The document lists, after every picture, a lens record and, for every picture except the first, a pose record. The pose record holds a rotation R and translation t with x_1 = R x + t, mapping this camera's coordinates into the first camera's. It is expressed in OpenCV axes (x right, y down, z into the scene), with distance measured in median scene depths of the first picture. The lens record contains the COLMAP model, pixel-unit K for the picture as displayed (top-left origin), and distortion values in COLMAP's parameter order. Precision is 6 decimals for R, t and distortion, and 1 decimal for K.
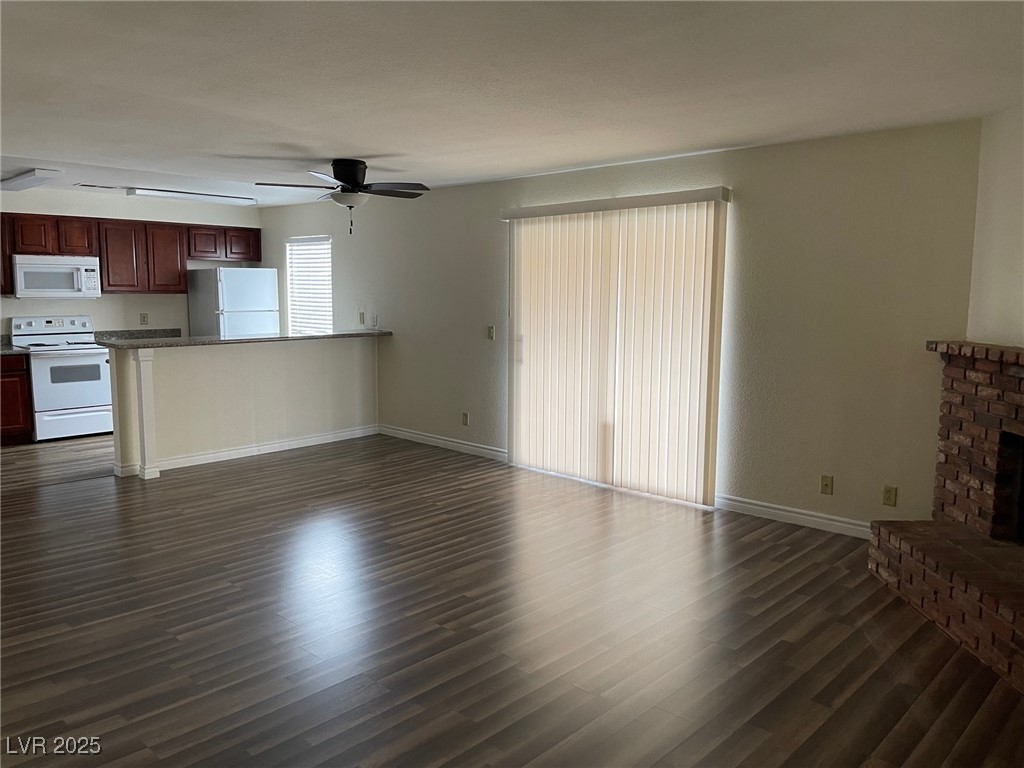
lens RADIAL K [[773.3, 0, 511.0], [0, 773.3, 379.6], [0, 0, 1]] dist [0.047965, -0.058618]
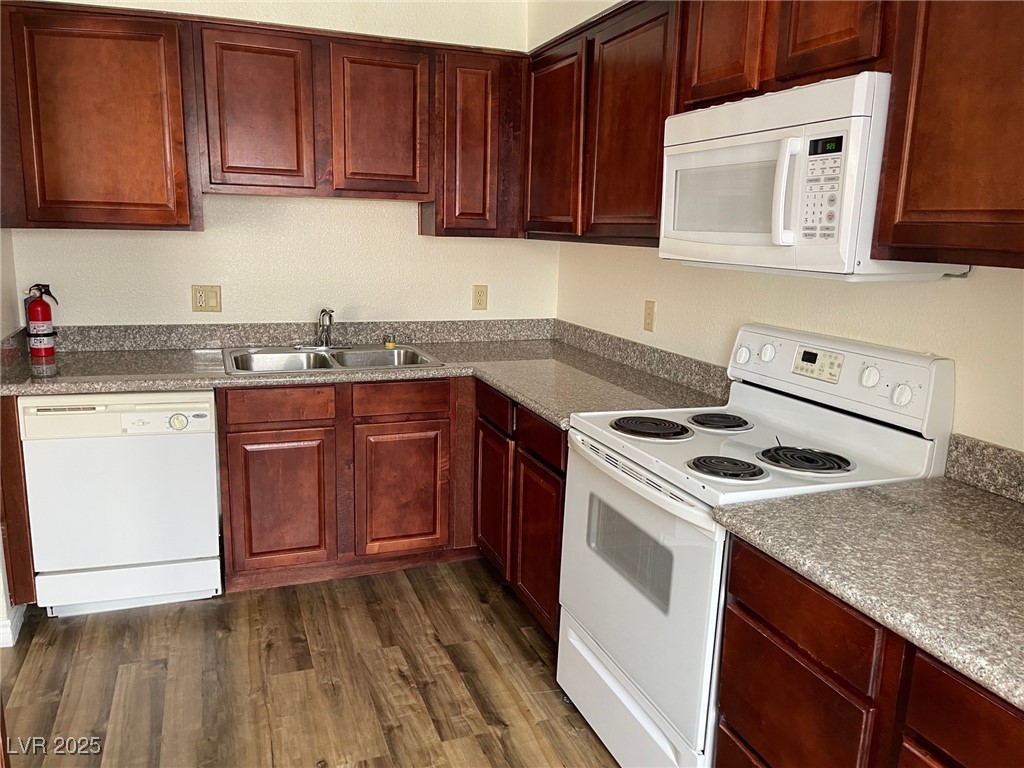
lens RADIAL K [[773.3, 0, 513.3], [0, 773.3, 387.2], [0, 0, 1]] dist [0.047965, -0.058618]
pose [[-0.438999, 0.163128, -0.883555, -0.308549], [-0.136048, 0.959973, 0.244834, -0.118800], [0.888128, 0.227688, -0.399234, 1.040241]]
